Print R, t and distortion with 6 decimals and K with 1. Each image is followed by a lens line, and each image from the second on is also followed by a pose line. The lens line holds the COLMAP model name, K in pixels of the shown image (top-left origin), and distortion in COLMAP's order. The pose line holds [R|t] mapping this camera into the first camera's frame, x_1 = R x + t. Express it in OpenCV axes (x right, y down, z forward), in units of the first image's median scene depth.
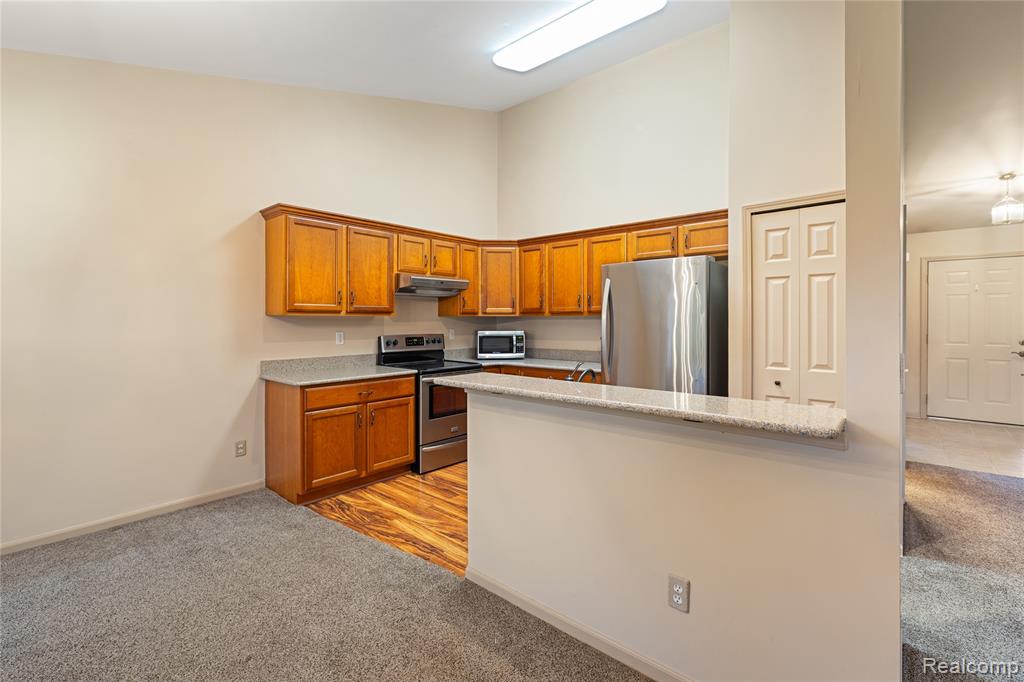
lens RADIAL K [[460.1, 0, 512.0], [0, 460.1, 322.6], [0, 0, 1]] dist [-0.004247, -0.000364]
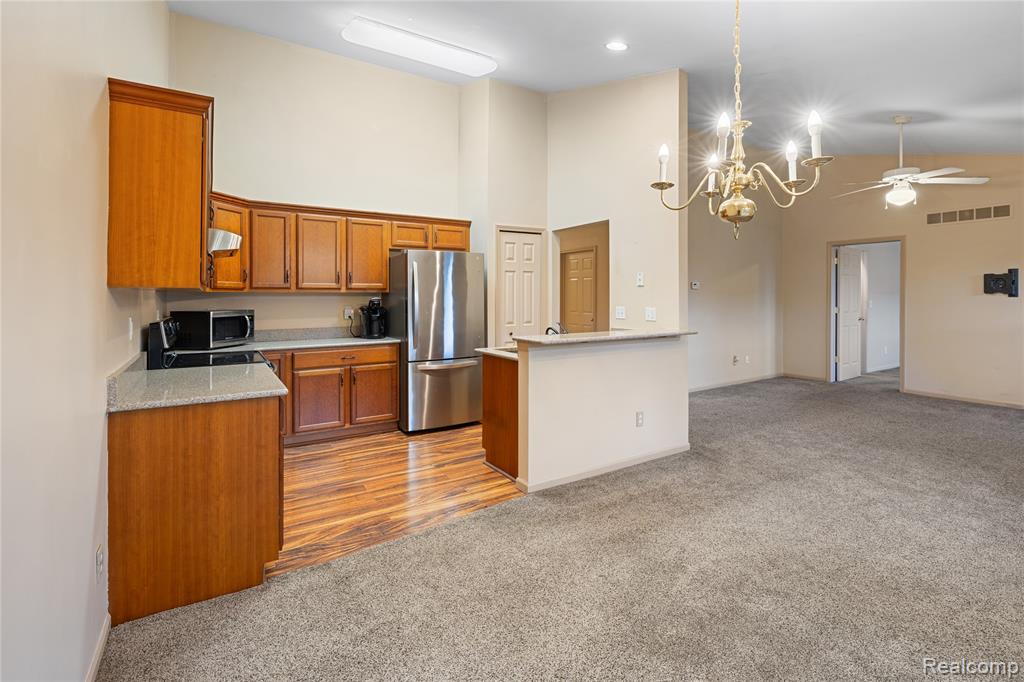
lens RADIAL K [[460.1, 0, 507.6], [0, 460.1, 300.5], [0, 0, 1]] dist [-0.004247, -0.000364]
pose [[0.293314, -0.006211, 0.955996, -0.919160], [0.007079, 0.999966, 0.004325, 0.001561], [-0.955990, 0.005499, 0.293348, 0.452286]]
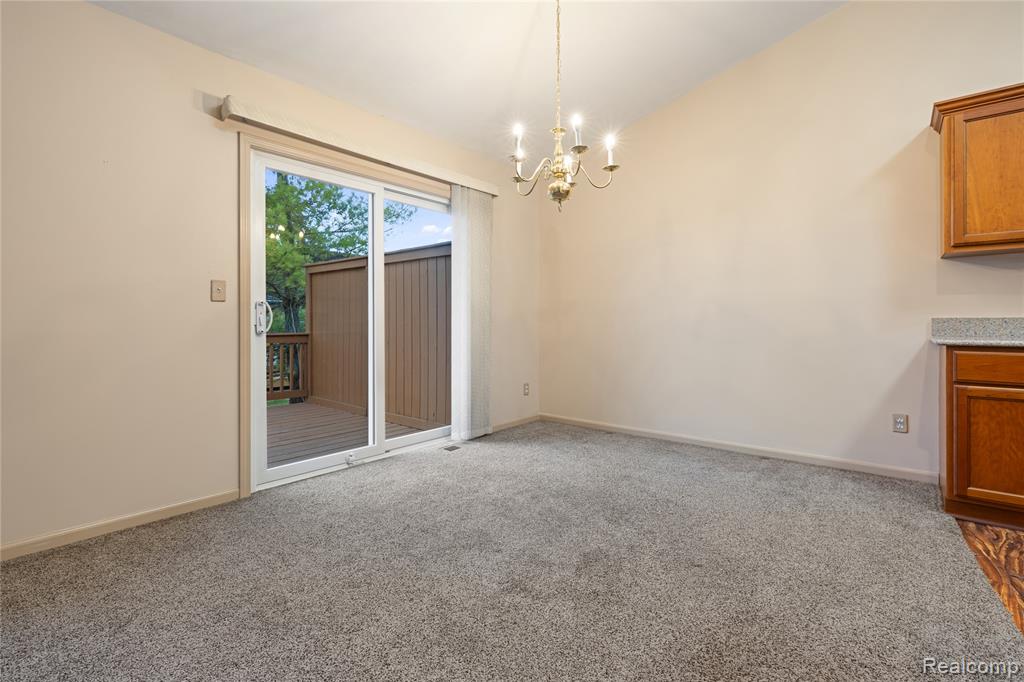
lens RADIAL K [[460.1, 0, 499.4], [0, 460.1, 320.9], [0, 0, 1]] dist [-0.004247, -0.000364]
pose [[-0.021209, -0.013414, -0.999685, 0.247787], [-0.003040, 0.999906, -0.013352, 0.102877], [0.999770, 0.002756, -0.021247, 0.297340]]
